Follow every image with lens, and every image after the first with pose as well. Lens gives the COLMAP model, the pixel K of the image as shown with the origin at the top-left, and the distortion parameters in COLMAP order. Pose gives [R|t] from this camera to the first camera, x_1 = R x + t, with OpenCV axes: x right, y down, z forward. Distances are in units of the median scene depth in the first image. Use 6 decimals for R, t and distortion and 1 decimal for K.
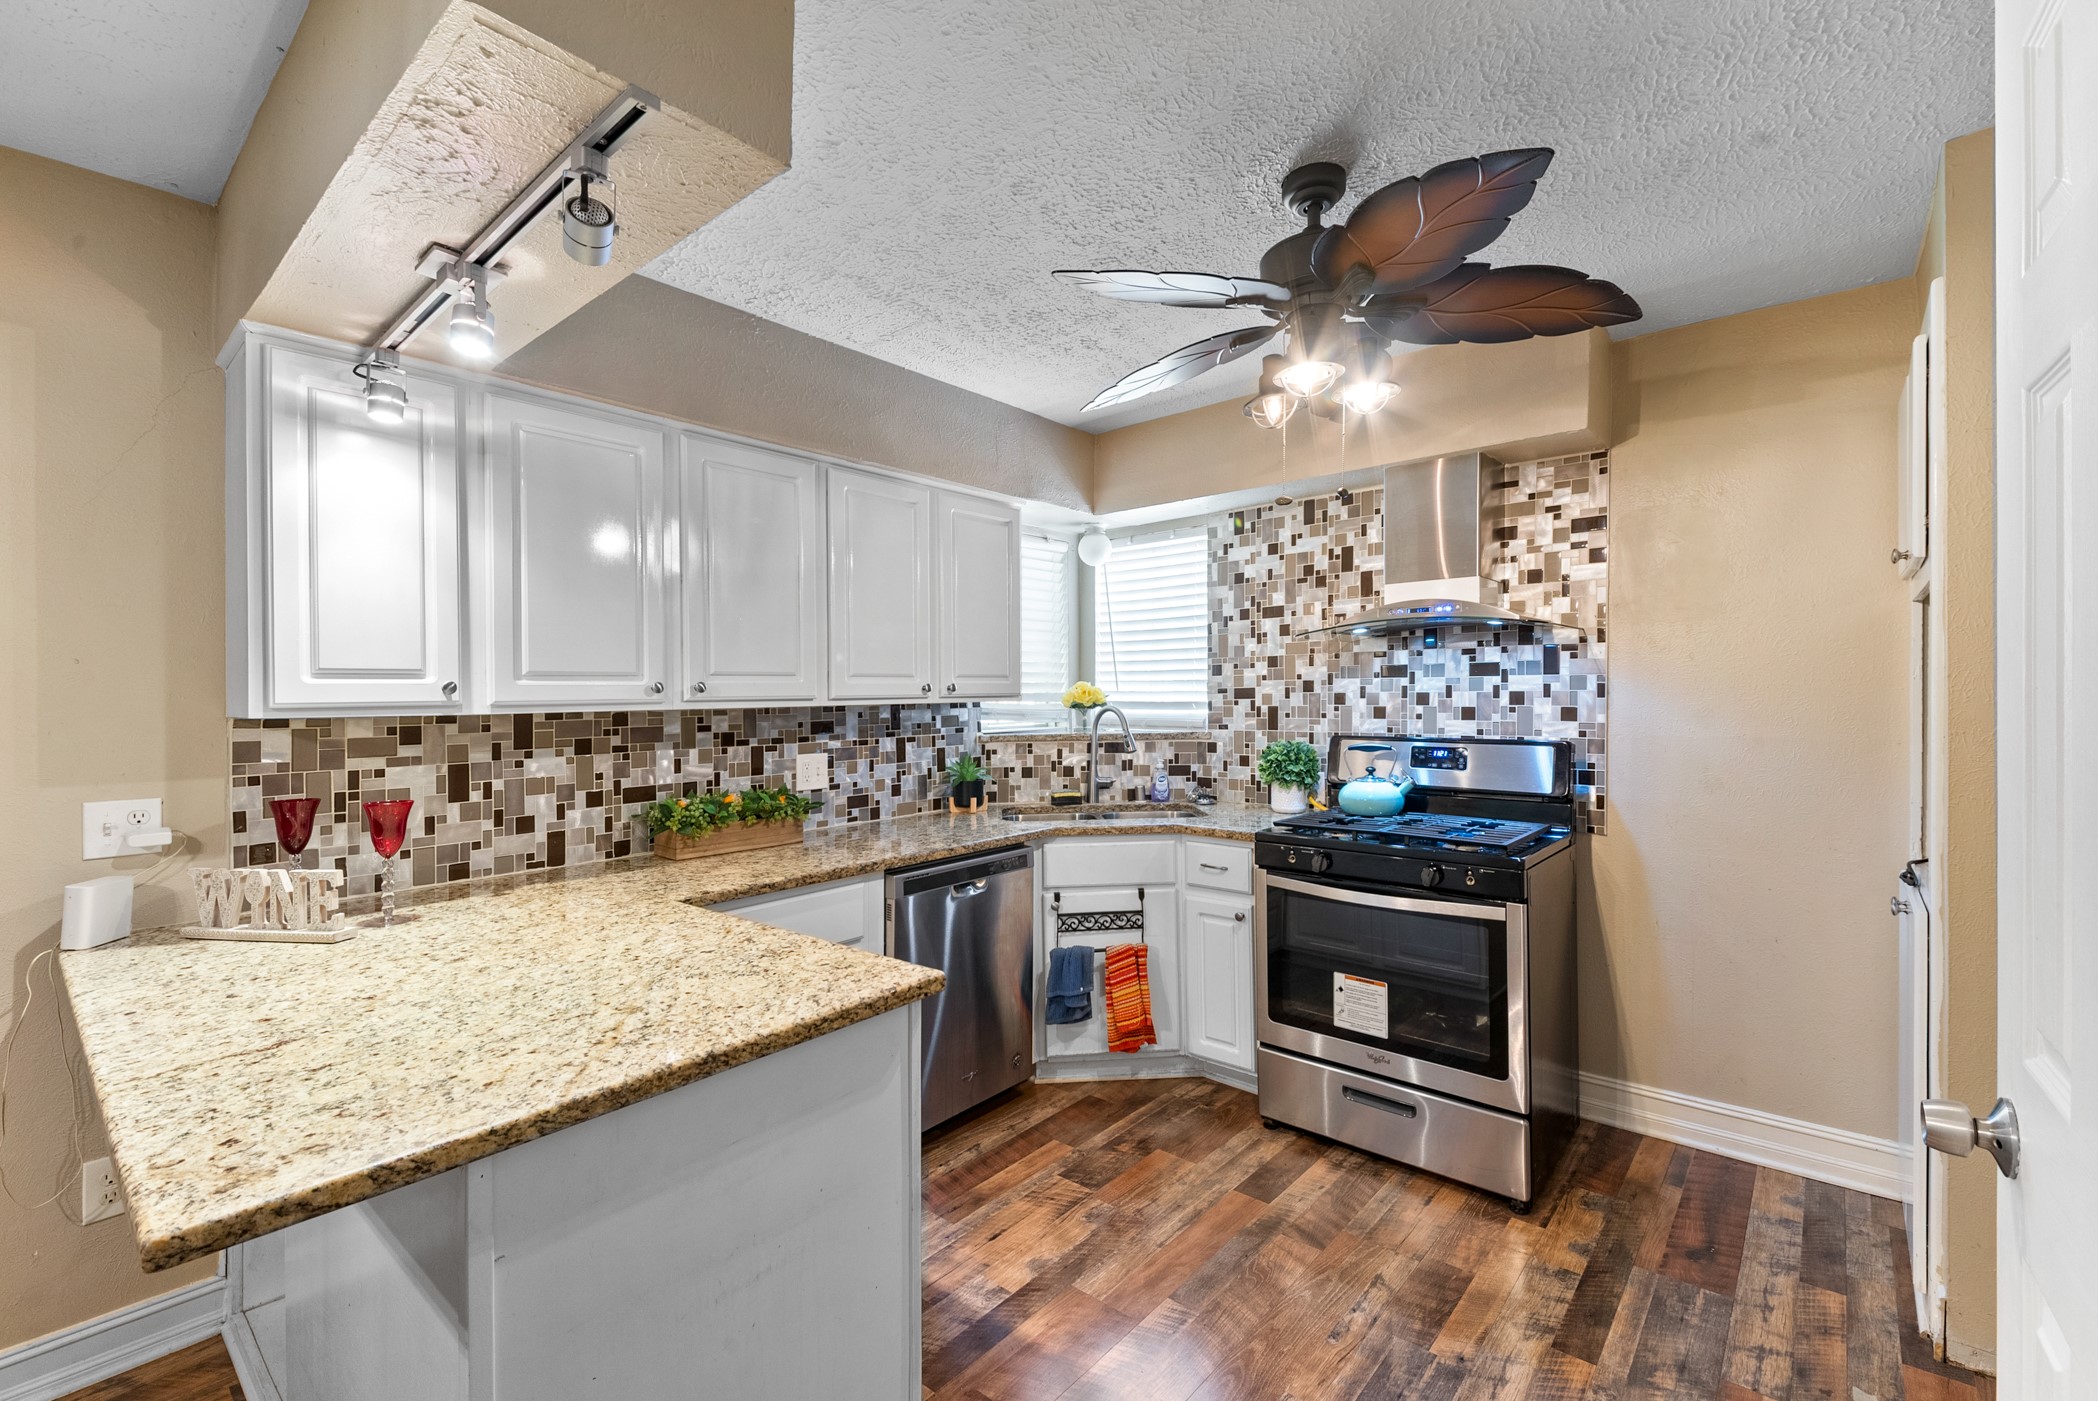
lens RADIAL K [[899.2, 0, 1047.9], [0, 899.2, 696.9], [0, 0, 1]] dist [0.012727, -0.006319]
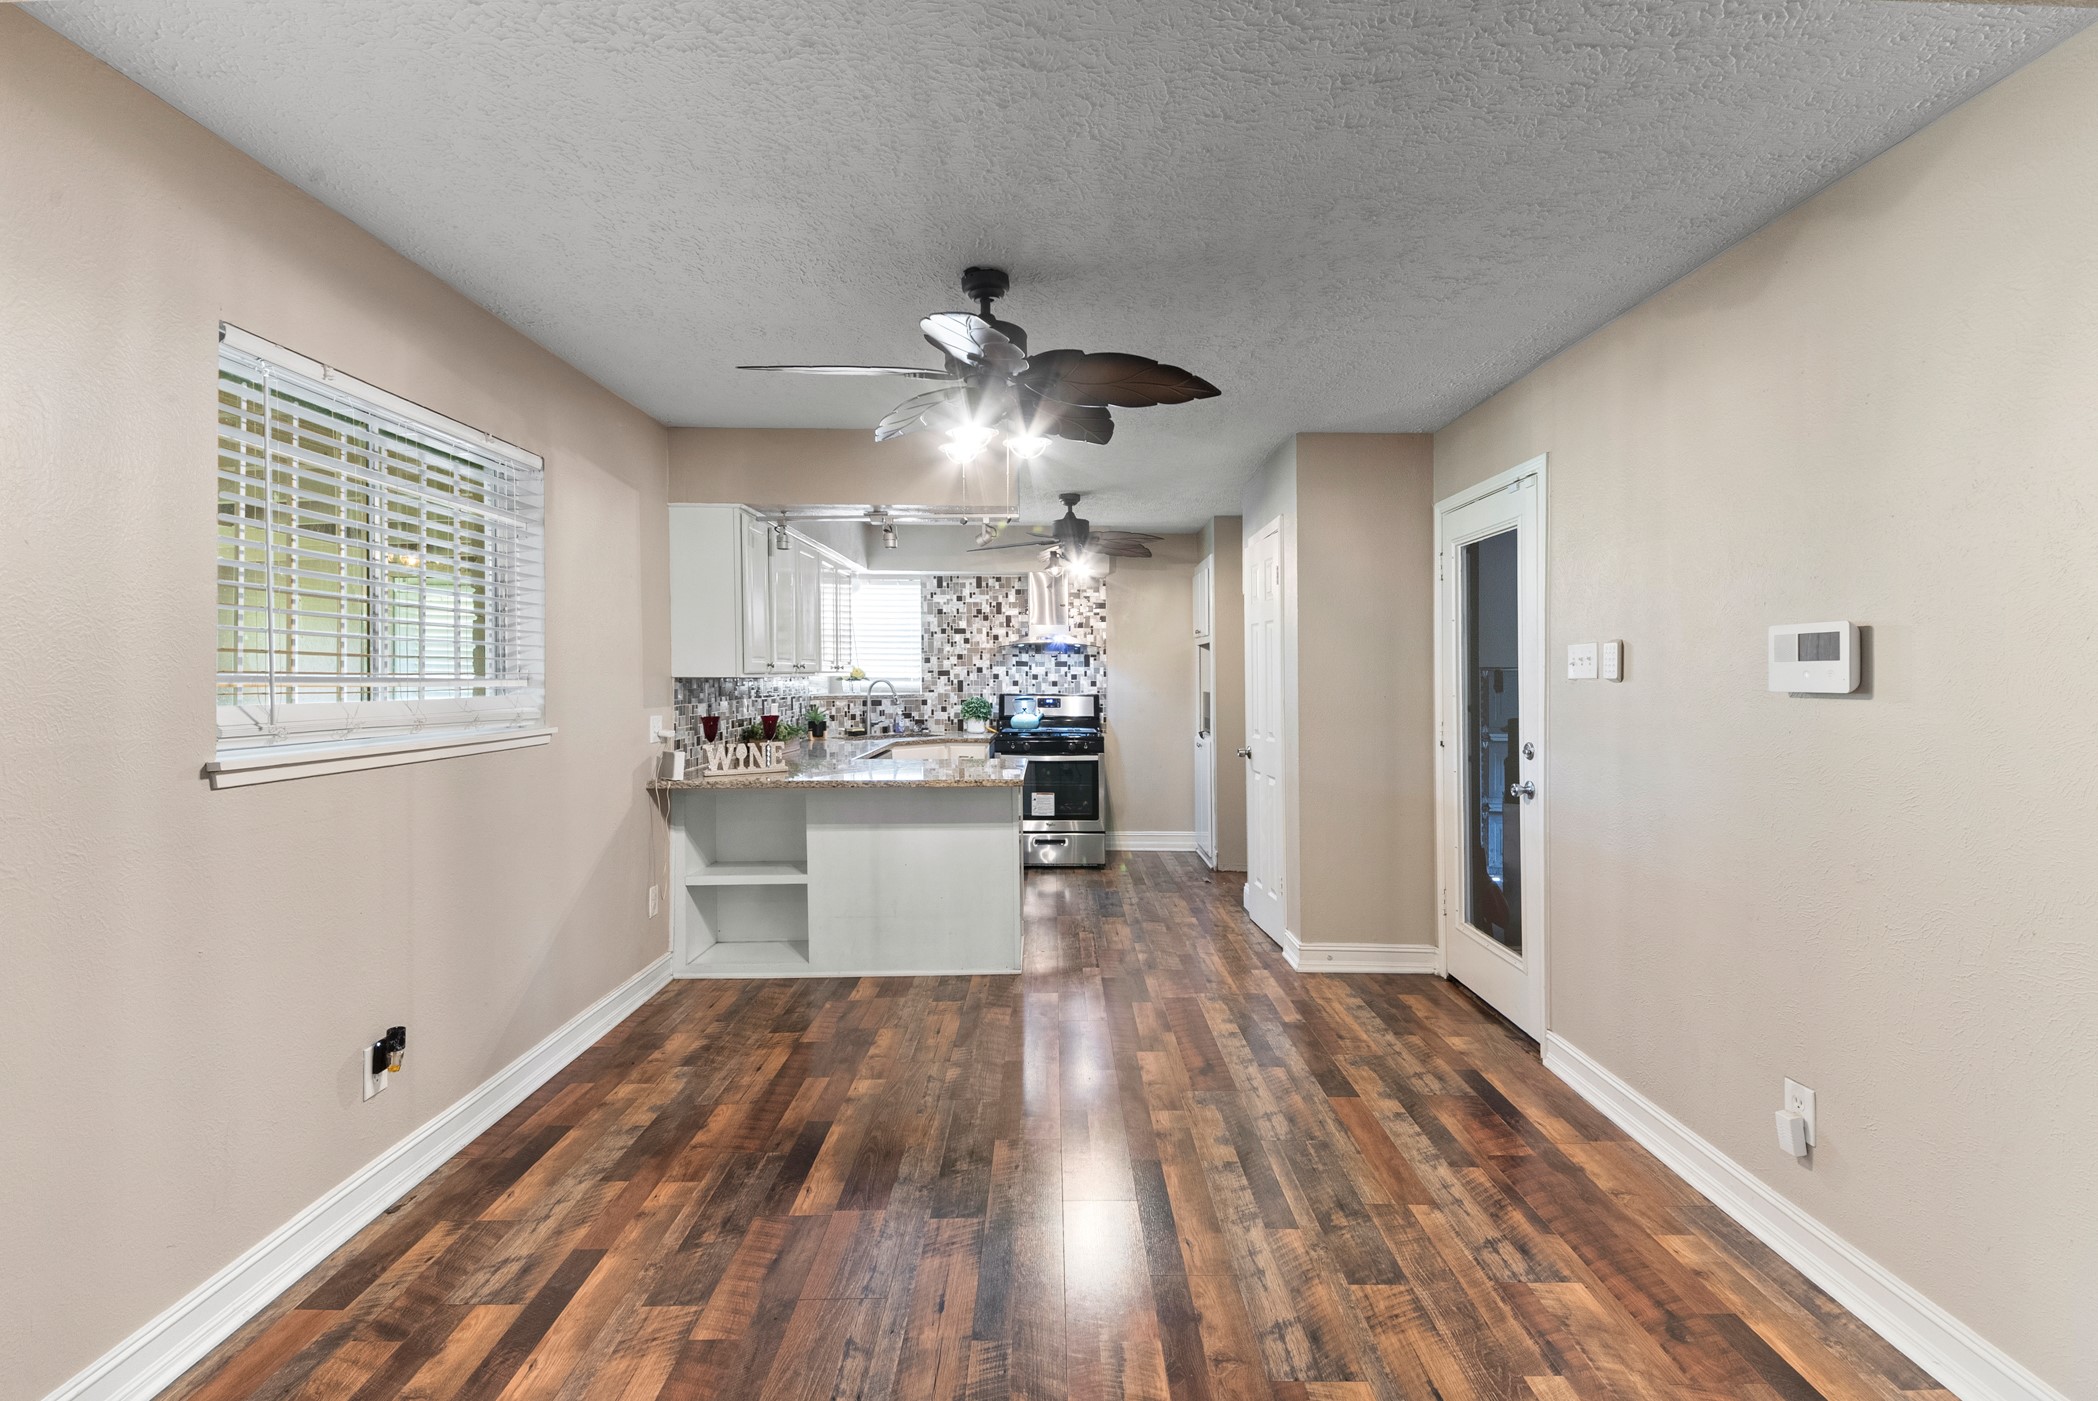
lens RADIAL K [[899.2, 0, 1087.4], [0, 899.2, 749.4], [0, 0, 1]] dist [0.012727, -0.006319]
pose [[0.738579, -0.041981, 0.672859, -1.003172], [-0.009317, 0.997328, 0.072452, 0.019072], [-0.674103, -0.059781, 0.736214, -0.727703]]
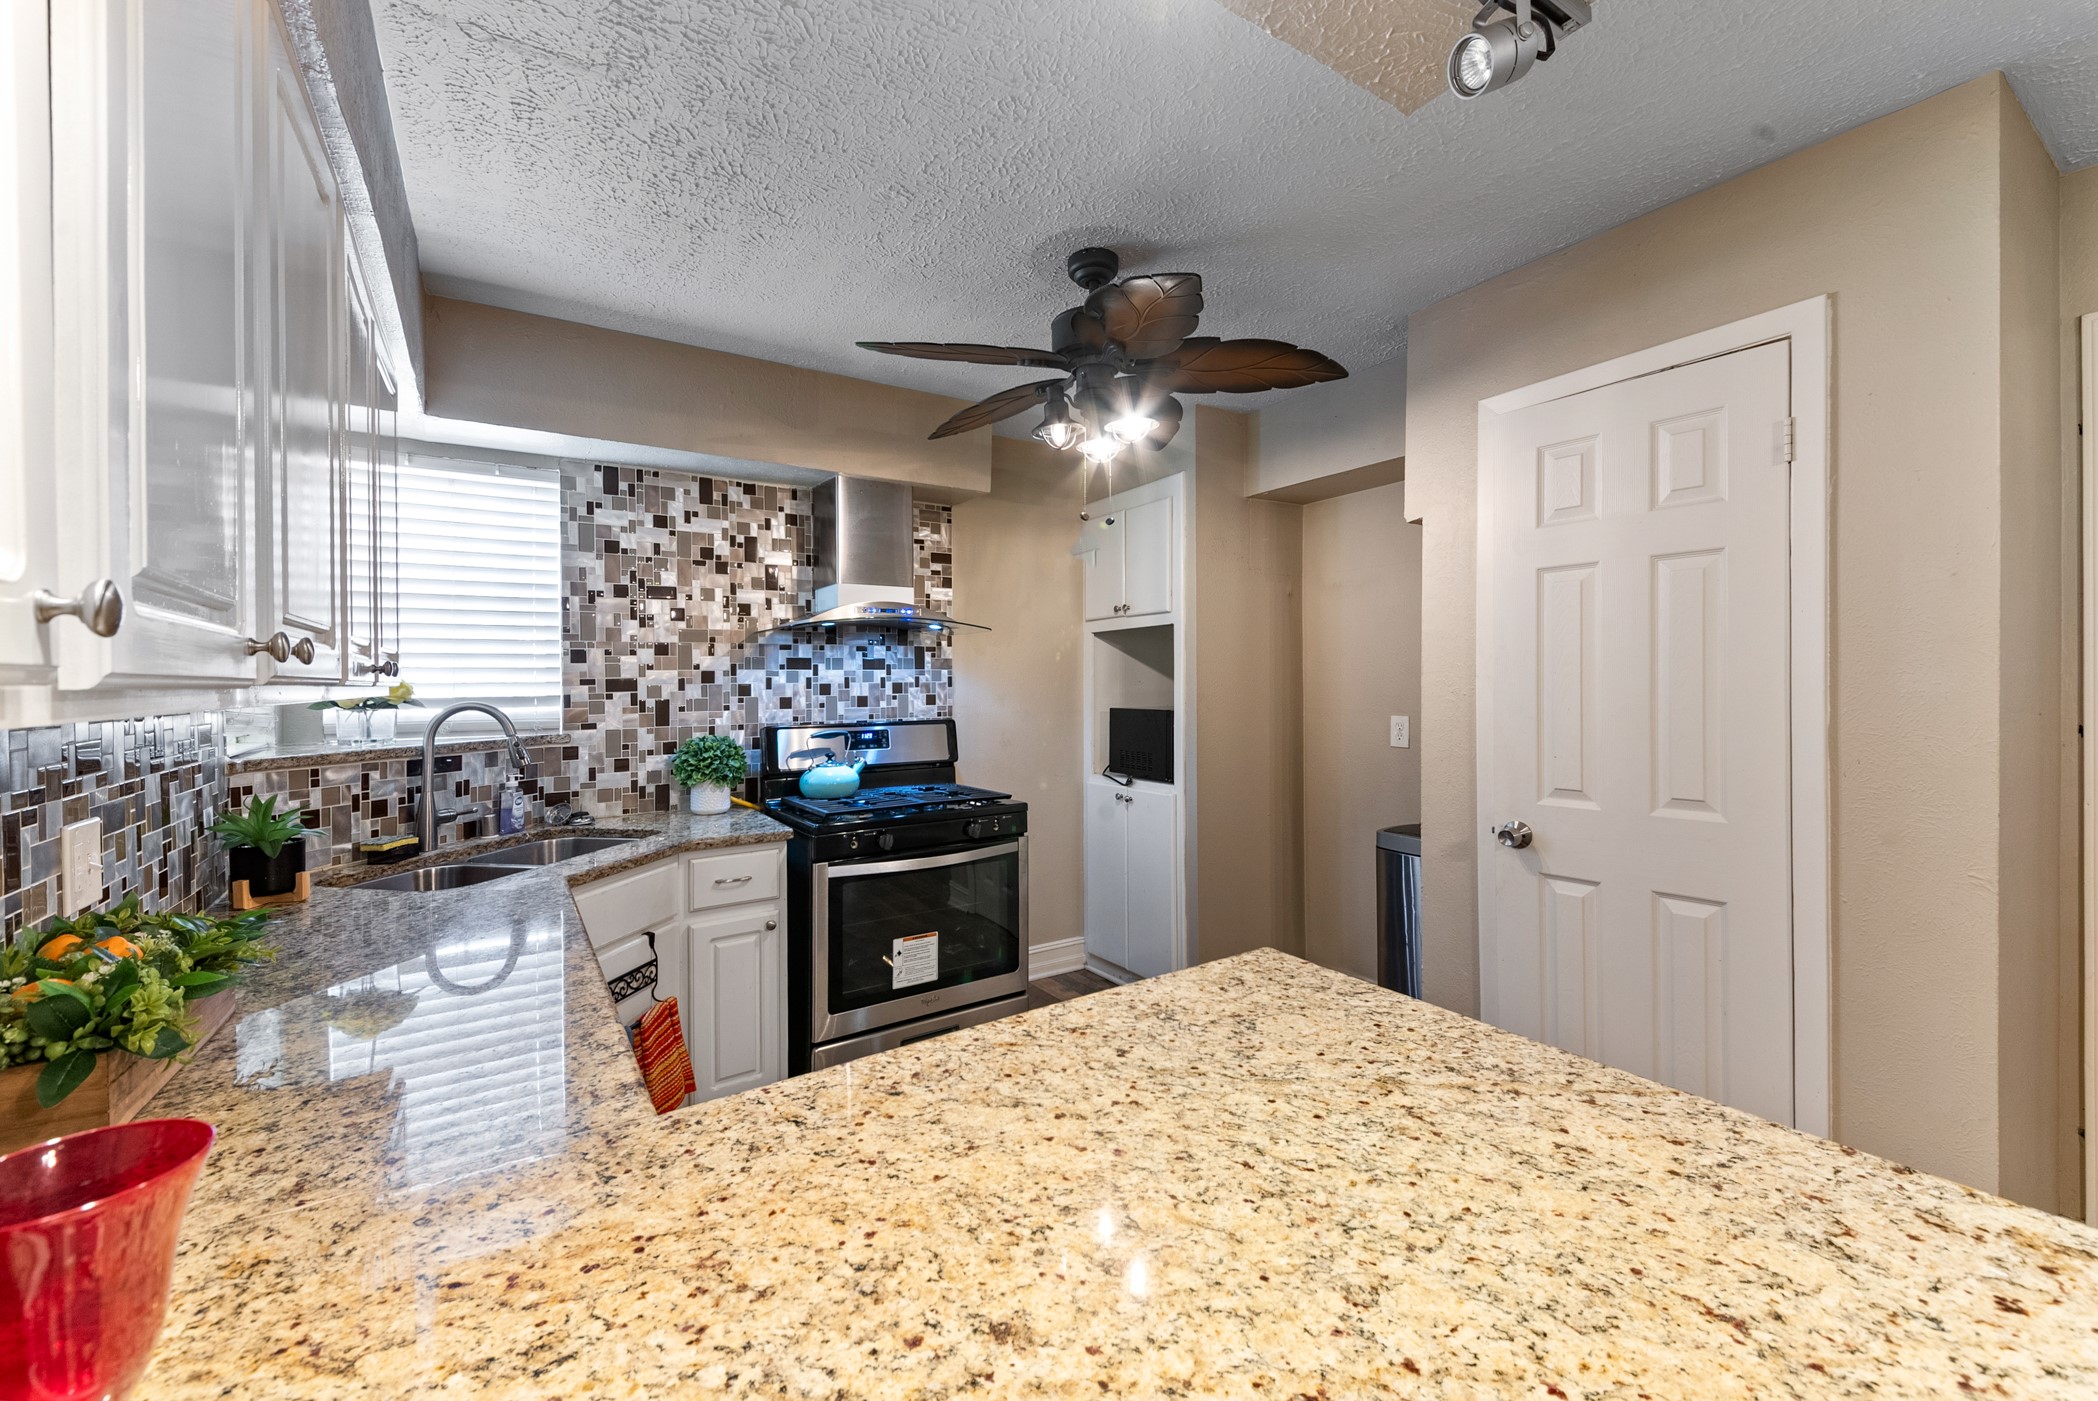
lens RADIAL K [[849.3, 0, 1067.2], [0, 849.3, 688.5], [0, 0, 1]] dist [0.014375, -0.005605]
pose [[0.274775, 0.000383, 0.961508, -0.518061], [0.012163, 0.999919, -0.003874, 0.008998], [-0.961431, 0.012759, 0.274748, 0.453026]]
